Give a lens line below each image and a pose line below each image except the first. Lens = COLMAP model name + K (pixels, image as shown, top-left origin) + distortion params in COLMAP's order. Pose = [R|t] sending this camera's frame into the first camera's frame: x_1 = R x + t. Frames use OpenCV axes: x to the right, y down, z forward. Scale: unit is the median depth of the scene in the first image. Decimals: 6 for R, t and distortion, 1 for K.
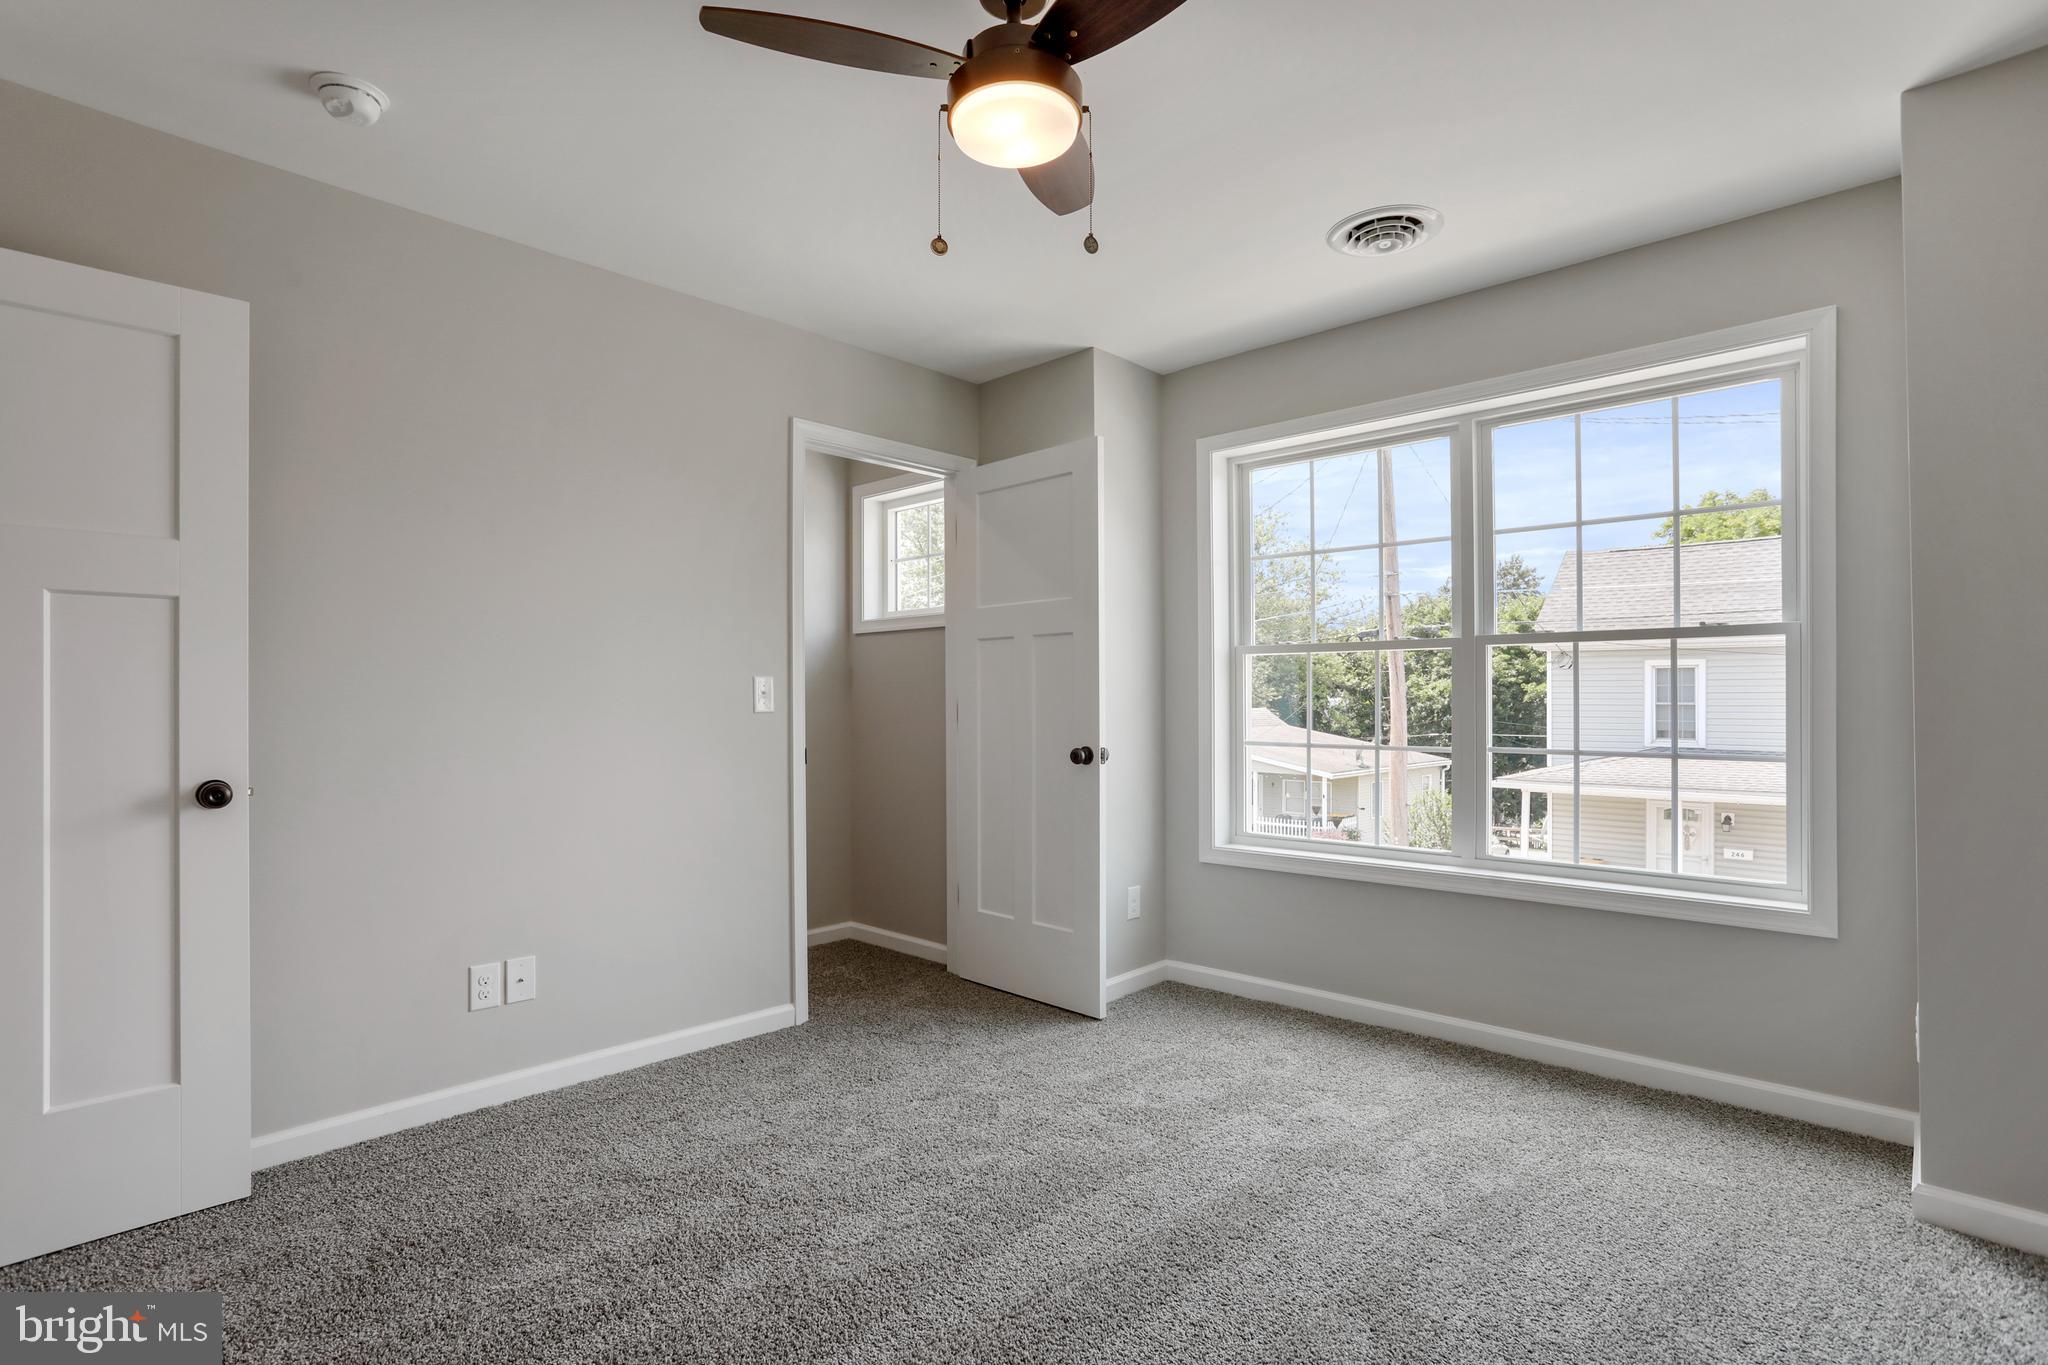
lens RADIAL K [[1024.8, 0, 1024.0], [0, 1024.8, 682.5], [0, 0, 1]] dist [-0.000130, 0.000134]
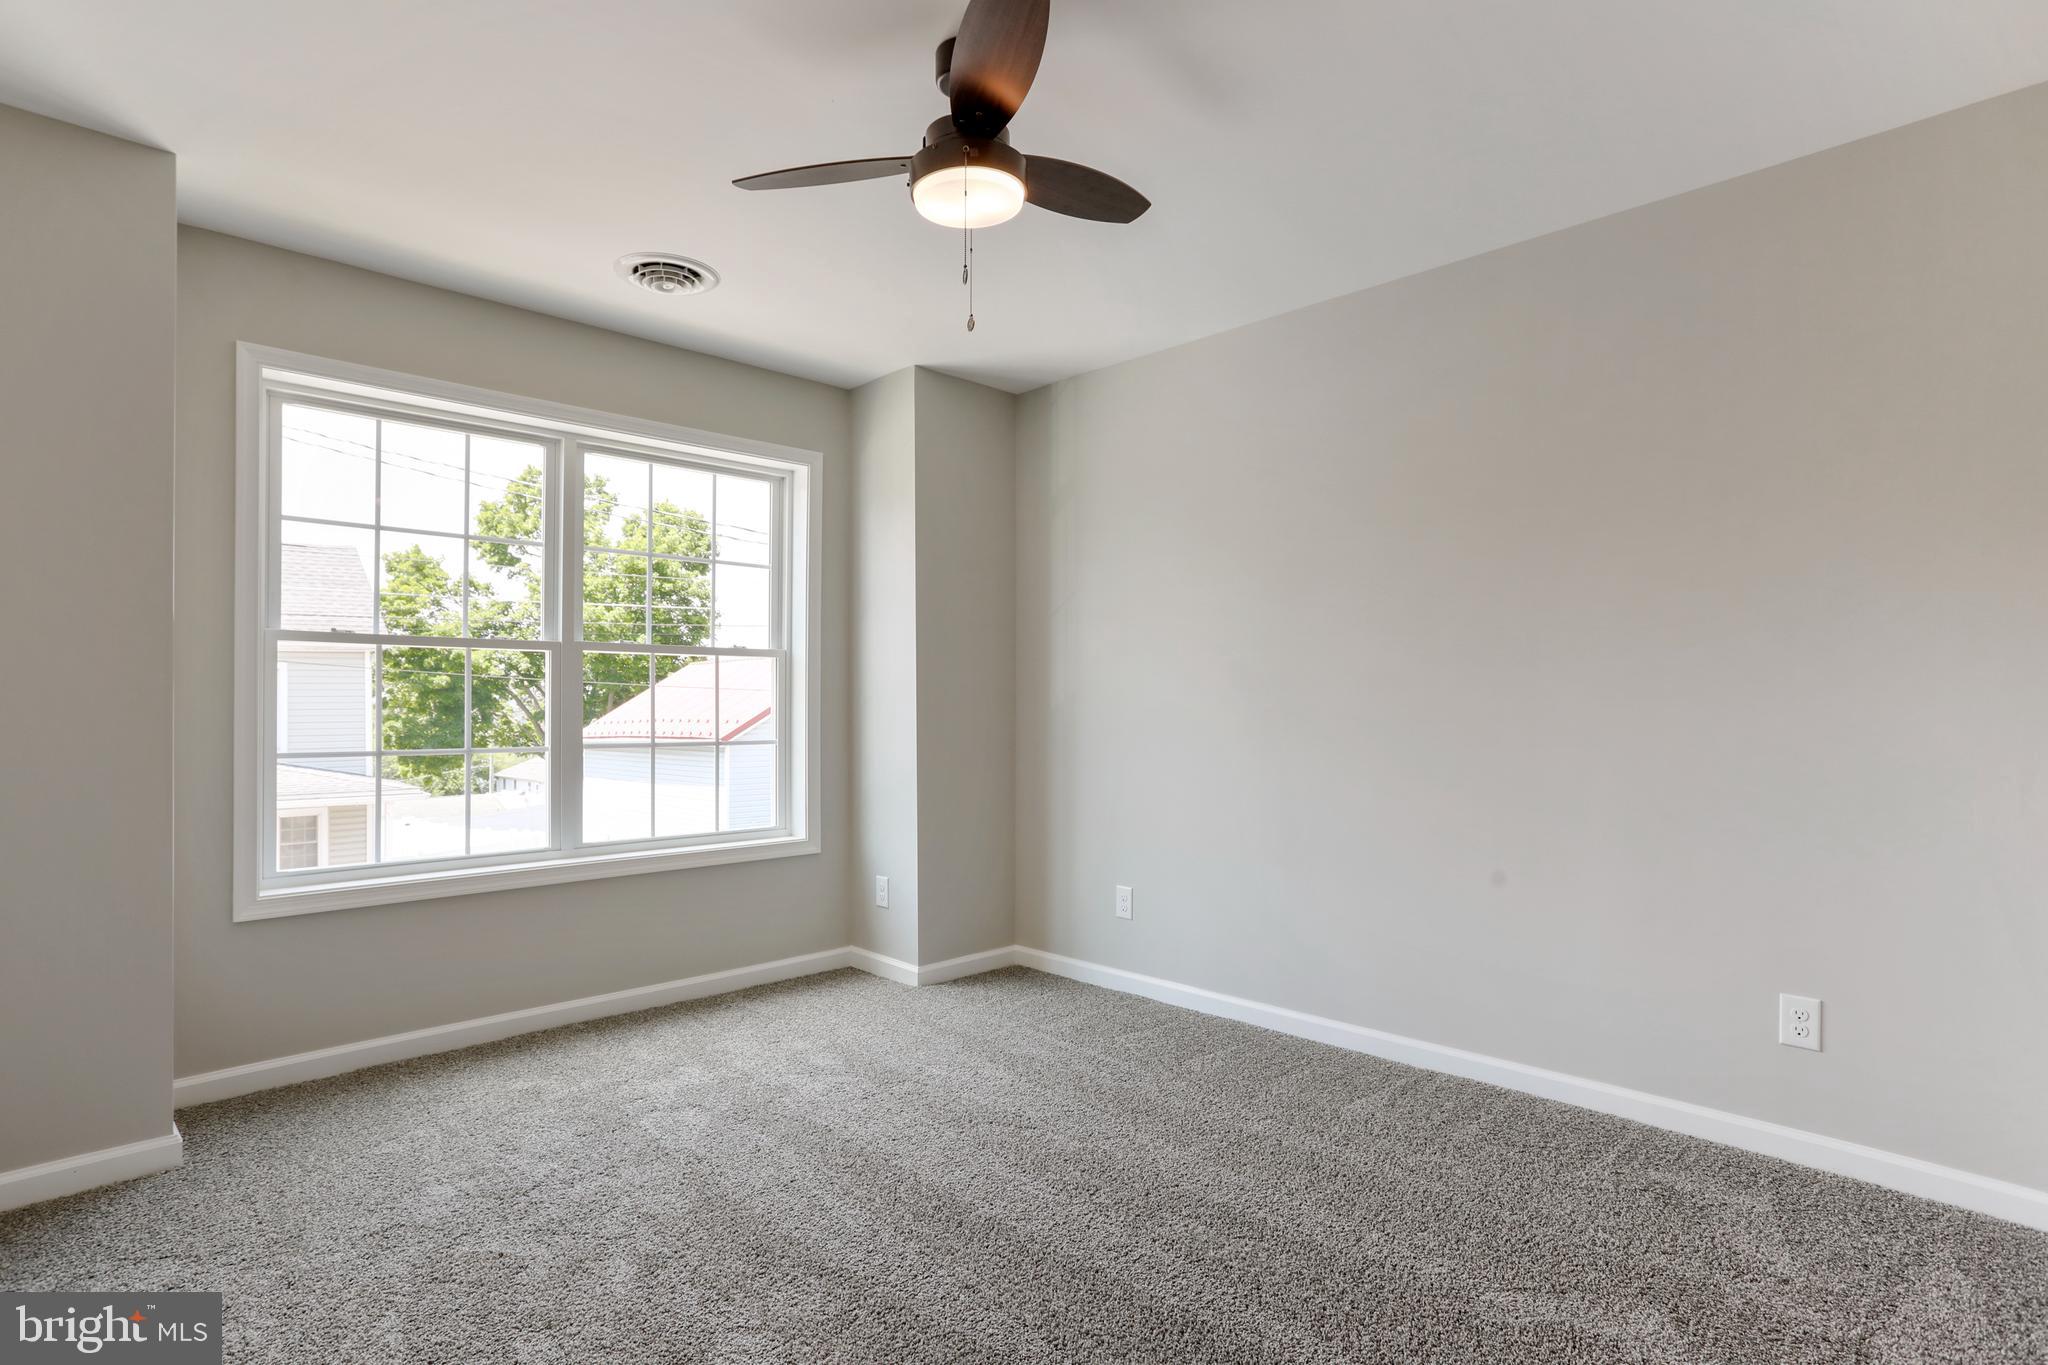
lens RADIAL K [[1005.1, 0, 1023.4], [0, 1005.1, 695.2], [0, 0, 1]] dist [0.000104, 0.000129]
pose [[0.056147, 0.016290, 0.998290, -0.690246], [-0.013760, 0.999785, -0.015540, 0.025008], [-0.998328, -0.012864, 0.056359, 0.556938]]
